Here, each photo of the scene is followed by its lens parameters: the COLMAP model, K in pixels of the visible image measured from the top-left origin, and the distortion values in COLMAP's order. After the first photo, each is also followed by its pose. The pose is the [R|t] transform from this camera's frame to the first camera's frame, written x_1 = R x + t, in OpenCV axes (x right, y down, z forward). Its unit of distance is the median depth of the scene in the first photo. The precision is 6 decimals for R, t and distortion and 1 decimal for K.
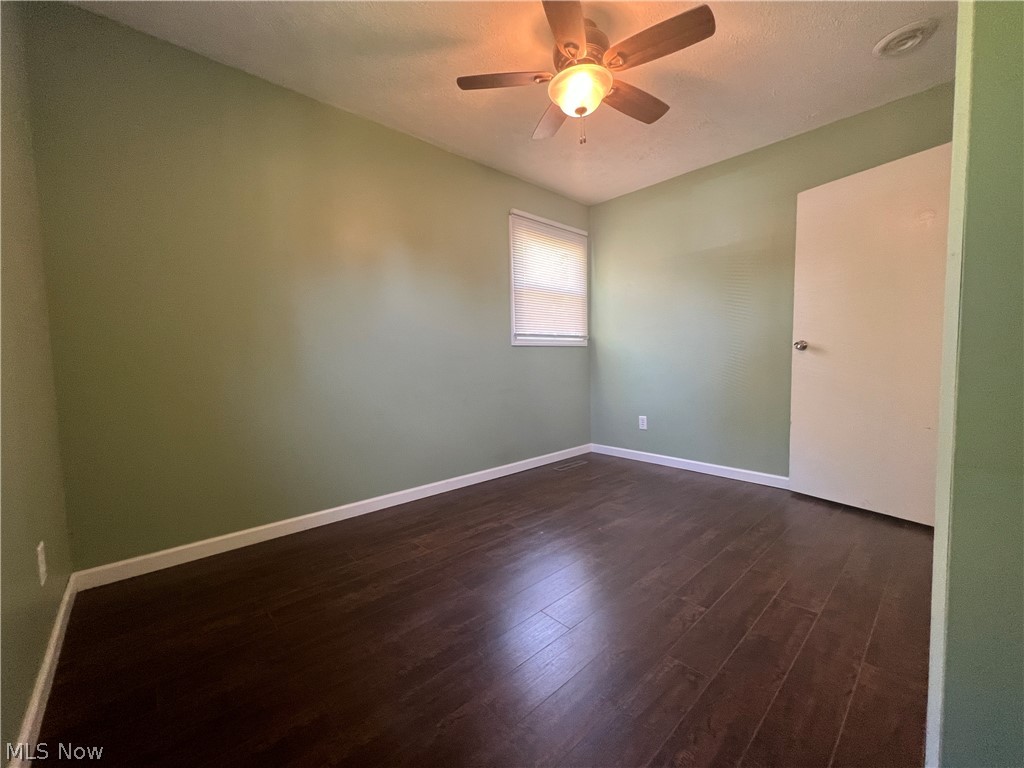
lens RADIAL K [[409.7, 0, 512.0], [0, 409.7, 384.0], [0, 0, 1]] dist [-0.000611, 0.000475]
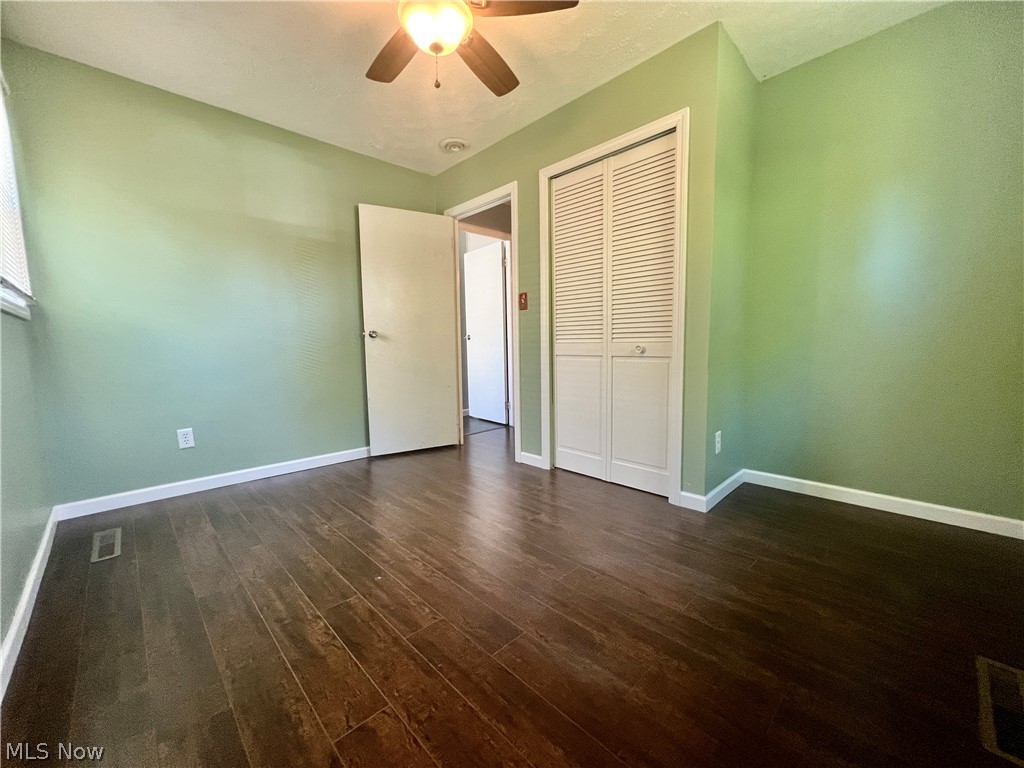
lens RADIAL K [[409.7, 0, 512.0], [0, 409.7, 384.0], [0, 0, 1]] dist [-0.000611, 0.000475]
pose [[-0.027505, -0.078961, 0.996498, -0.523347], [0.079682, 0.993530, 0.080925, -0.012517], [-0.996441, 0.081629, -0.021035, 0.633827]]
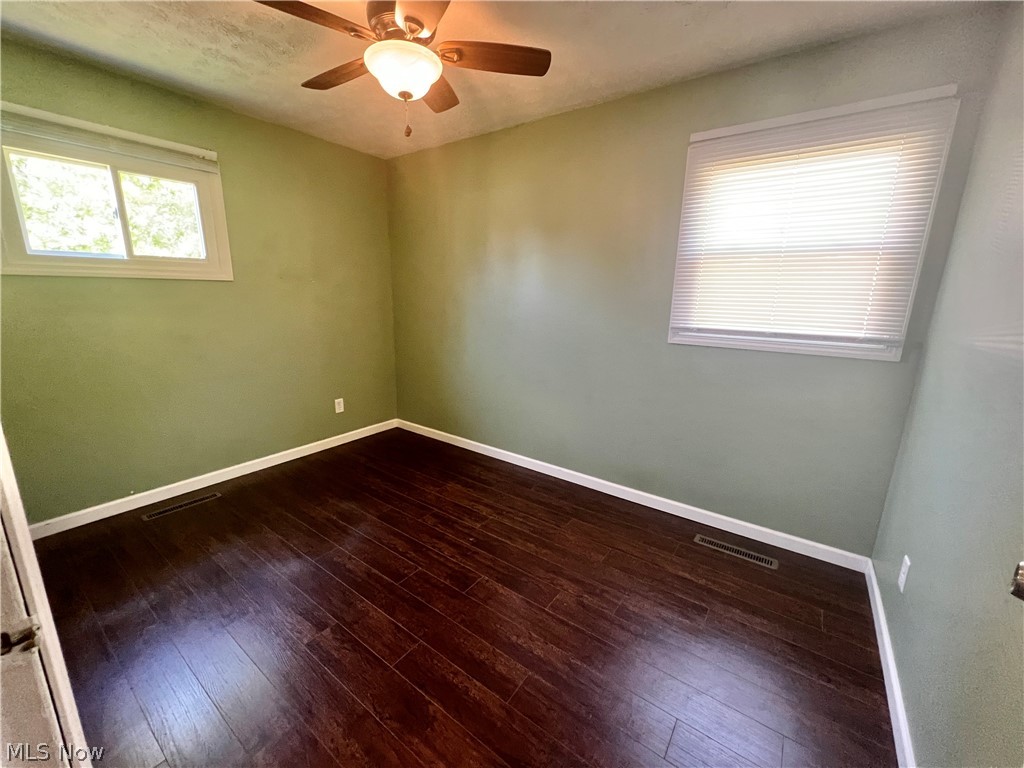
lens RADIAL K [[409.7, 0, 512.0], [0, 409.7, 384.0], [0, 0, 1]] dist [-0.000611, 0.000475]
pose [[0.201292, 0.238666, -0.950011, 0.806167], [-0.082583, 0.970544, 0.226326, -0.205418], [0.976044, 0.032897, 0.215072, 0.729701]]
